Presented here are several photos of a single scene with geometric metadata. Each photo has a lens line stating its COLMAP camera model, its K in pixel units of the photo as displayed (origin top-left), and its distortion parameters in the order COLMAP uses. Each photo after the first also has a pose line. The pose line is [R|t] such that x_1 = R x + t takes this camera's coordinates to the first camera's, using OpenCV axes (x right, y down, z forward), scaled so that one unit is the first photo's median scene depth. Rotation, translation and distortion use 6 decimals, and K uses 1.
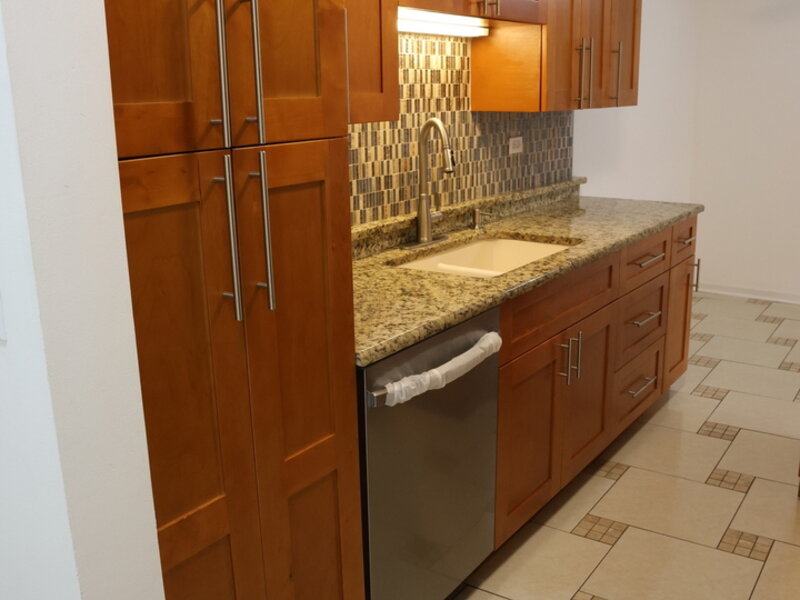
lens RADIAL K [[822.2, 0, 400.0], [0, 822.2, 300.0], [0, 0, 1]] dist [-0.089086, 0.047801]
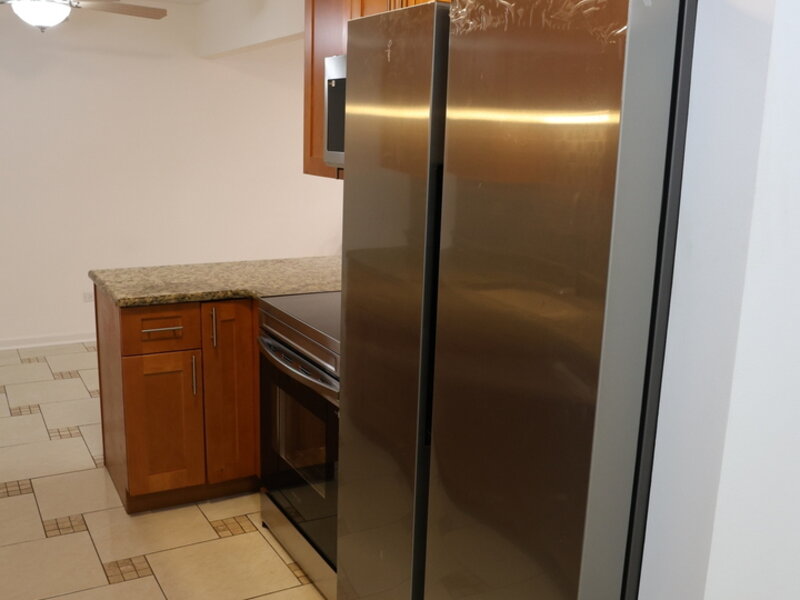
lens RADIAL K [[822.2, 0, 400.0], [0, 822.2, 300.0], [0, 0, 1]] dist [-0.089086, 0.047801]
pose [[0.437510, -0.155481, 0.885669, -0.285417], [0.194418, 0.977997, 0.075649, -0.058111], [-0.877944, 0.139092, 0.458112, 0.103121]]
